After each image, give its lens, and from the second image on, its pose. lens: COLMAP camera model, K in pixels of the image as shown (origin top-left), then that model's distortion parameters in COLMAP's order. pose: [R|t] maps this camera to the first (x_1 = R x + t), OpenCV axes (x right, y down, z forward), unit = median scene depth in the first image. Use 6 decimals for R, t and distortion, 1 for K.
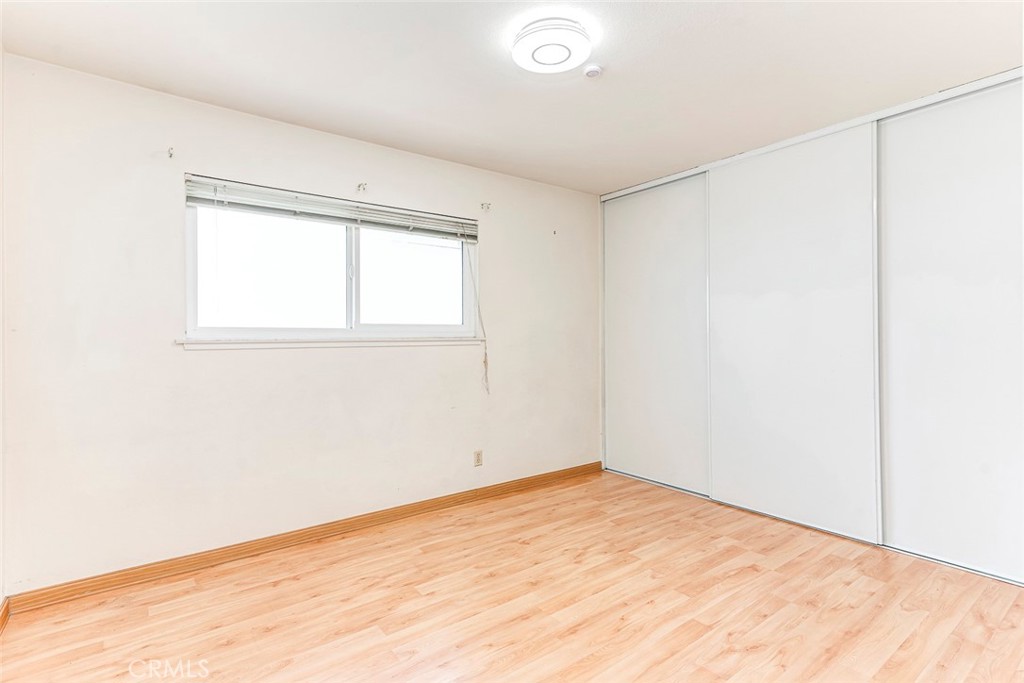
lens RADIAL K [[487.6, 0, 512.0], [0, 487.6, 339.2], [0, 0, 1]] dist [0.005653, 0.000355]
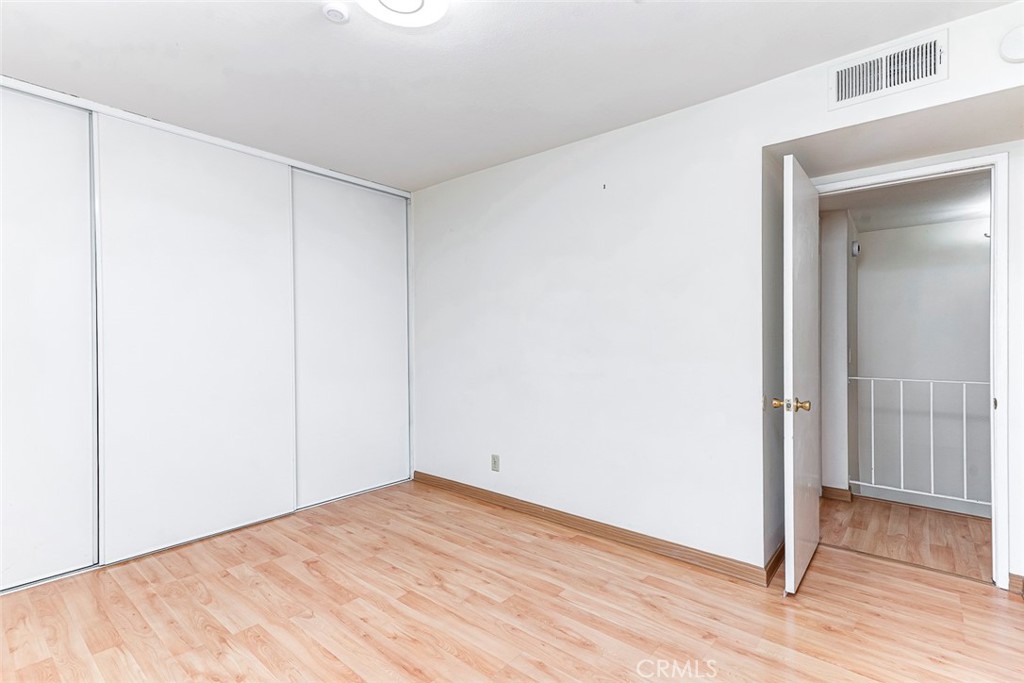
lens RADIAL K [[487.6, 0, 511.9], [0, 487.6, 341.2], [0, 0, 1]] dist [0.005653, 0.000355]
pose [[-0.218637, 0.002864, 0.975802, -0.598392], [0.005592, 0.999983, -0.001682, 0.001640], [-0.975790, 0.005089, -0.218650, 0.786833]]
